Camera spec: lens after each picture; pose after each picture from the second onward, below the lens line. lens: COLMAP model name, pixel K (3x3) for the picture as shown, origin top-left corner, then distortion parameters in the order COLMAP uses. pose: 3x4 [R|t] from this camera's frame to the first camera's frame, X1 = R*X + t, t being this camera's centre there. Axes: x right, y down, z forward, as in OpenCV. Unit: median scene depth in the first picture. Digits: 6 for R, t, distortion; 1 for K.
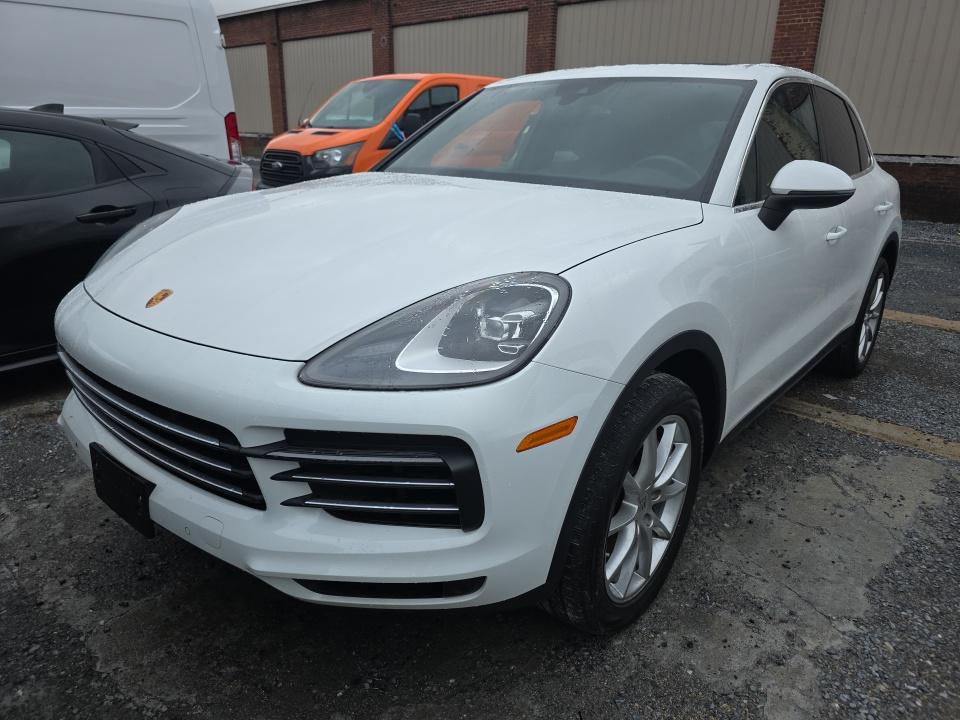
lens RADIAL K [[693.3, 0, 480.8], [0, 693.3, 347.8], [0, 0, 1]] dist [0.031649, -0.028249]
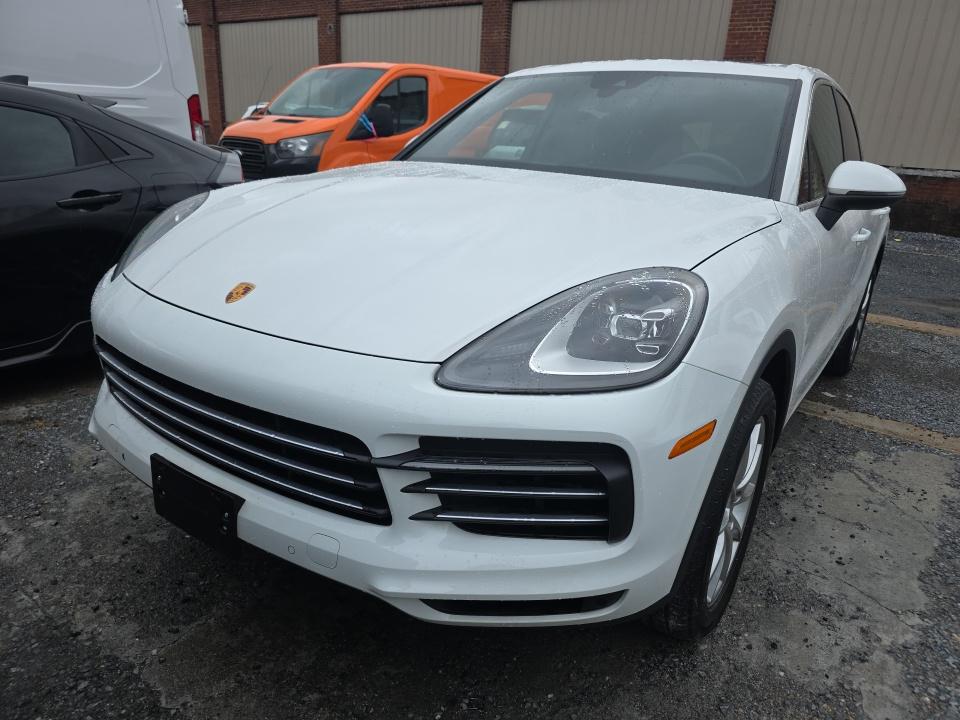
lens RADIAL K [[693.2, 0, 480.0], [0, 693.2, 360.0], [0, 0, 1]] dist [0.018140, -0.010658]
pose [[0.993653, -0.001946, 0.112476, -0.216207], [-0.000199, 0.999818, 0.019055, -0.000867], [-0.112493, -0.018956, 0.993472, 0.063624]]
